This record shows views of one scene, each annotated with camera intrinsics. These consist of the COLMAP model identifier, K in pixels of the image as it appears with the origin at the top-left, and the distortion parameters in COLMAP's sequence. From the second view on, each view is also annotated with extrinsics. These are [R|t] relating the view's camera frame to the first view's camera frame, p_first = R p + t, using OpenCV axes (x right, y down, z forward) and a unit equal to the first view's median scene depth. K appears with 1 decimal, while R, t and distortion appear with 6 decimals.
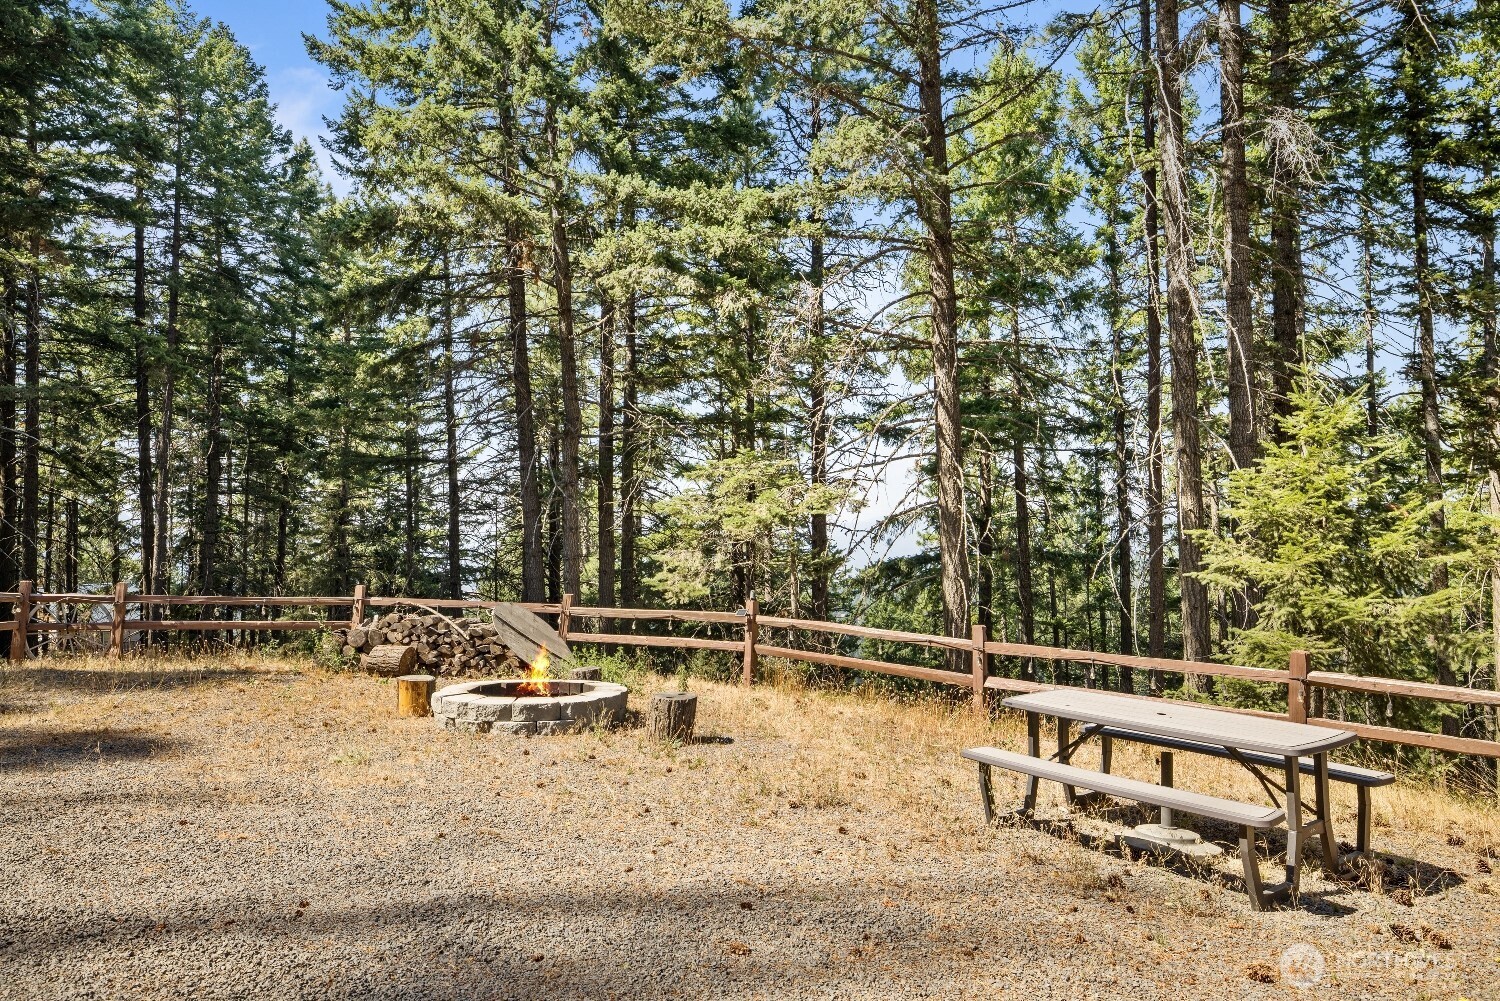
lens RADIAL K [[997.9, 0, 717.3], [0, 997.9, 493.9], [0, 0, 1]] dist [-0.006201, 0.001492]
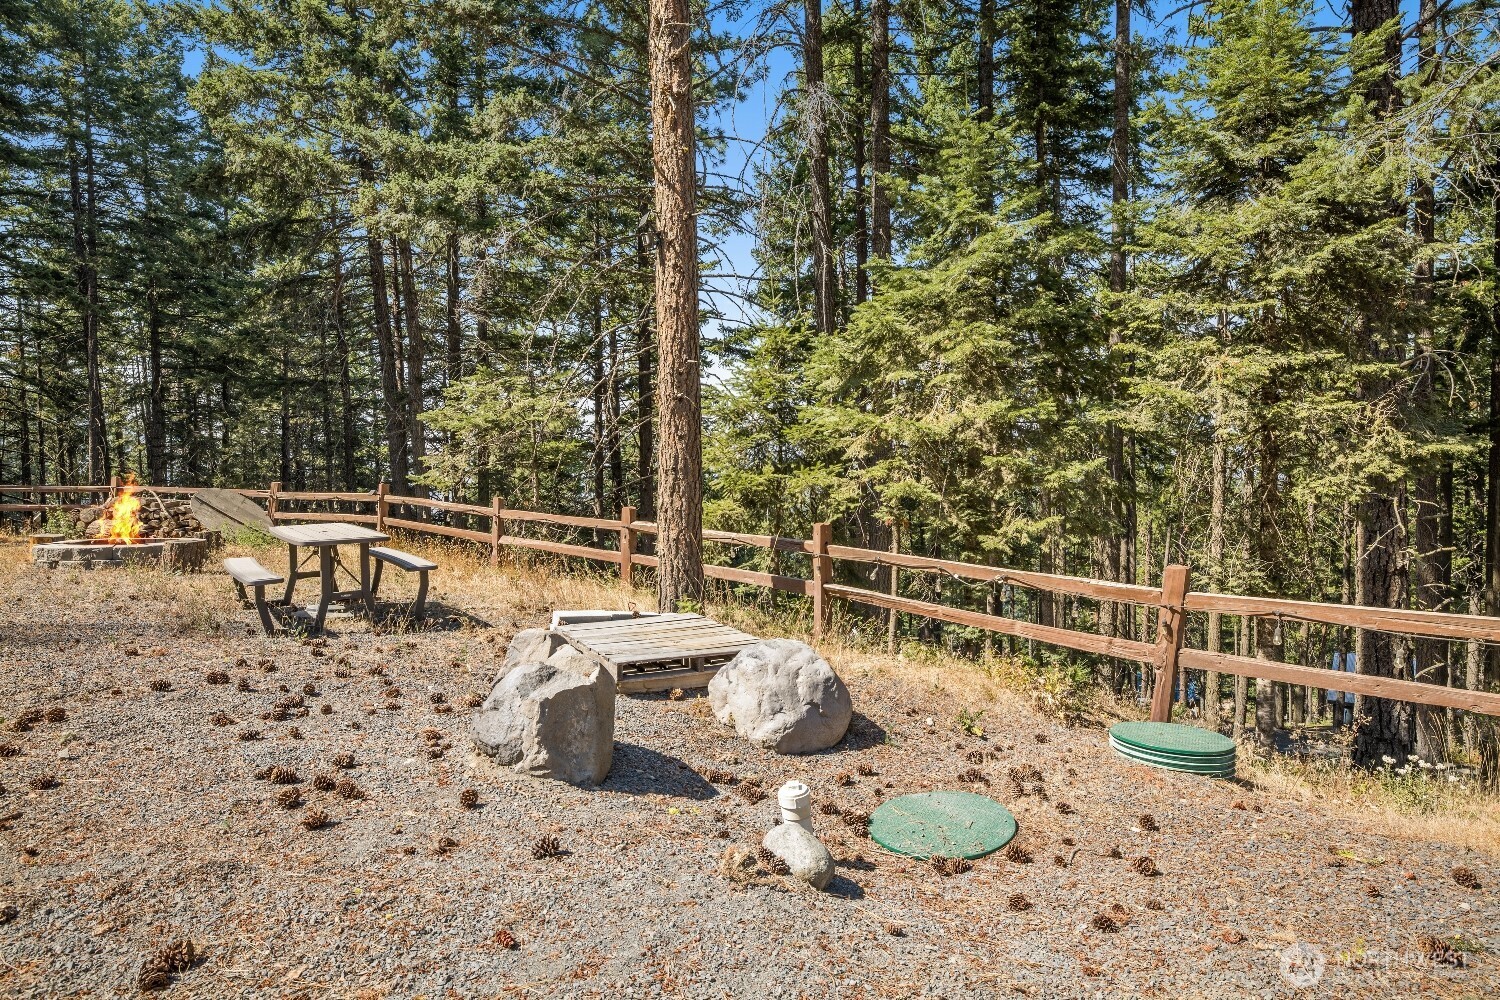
lens RADIAL K [[916.2, 0, 758.0], [0, 916.2, 492.4], [0, 0, 1]] dist [0.002009, 0.006233]
pose [[0.999957, -0.002092, 0.009039, 0.511481], [0.001365, 0.996815, 0.079735, 0.024653], [-0.009177, -0.079719, 0.996775, -0.183944]]
